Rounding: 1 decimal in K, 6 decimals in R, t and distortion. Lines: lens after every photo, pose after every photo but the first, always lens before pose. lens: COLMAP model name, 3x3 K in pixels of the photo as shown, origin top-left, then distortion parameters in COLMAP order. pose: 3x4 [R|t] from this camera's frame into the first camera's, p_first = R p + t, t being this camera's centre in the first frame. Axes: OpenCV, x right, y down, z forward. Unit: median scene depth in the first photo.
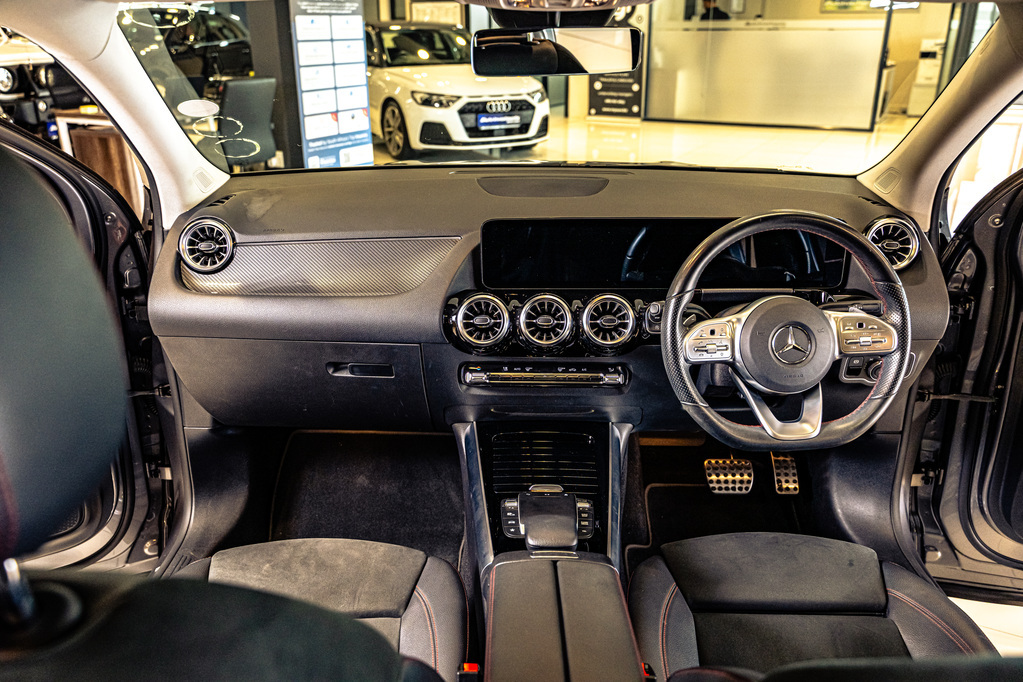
lens RADIAL K [[851.0, 0, 508.9], [0, 851.0, 339.9], [0, 0, 1]] dist [0.041783, 0.005296]
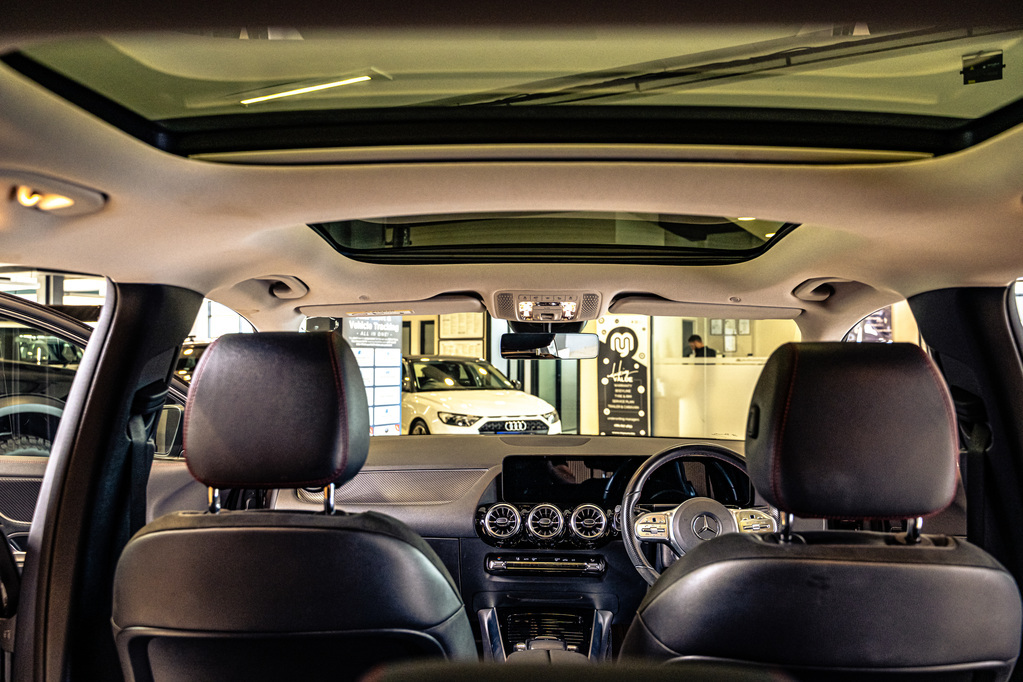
lens RADIAL K [[855.9, 0, 512.1], [0, 855.9, 342.7], [0, 0, 1]] dist [-0.002091, 0.001378]
pose [[0.999865, 0.002067, -0.016296, 0.007883], [-0.007927, 0.929603, -0.368478, 0.203205], [0.014387, 0.368557, 0.929494, -0.416062]]
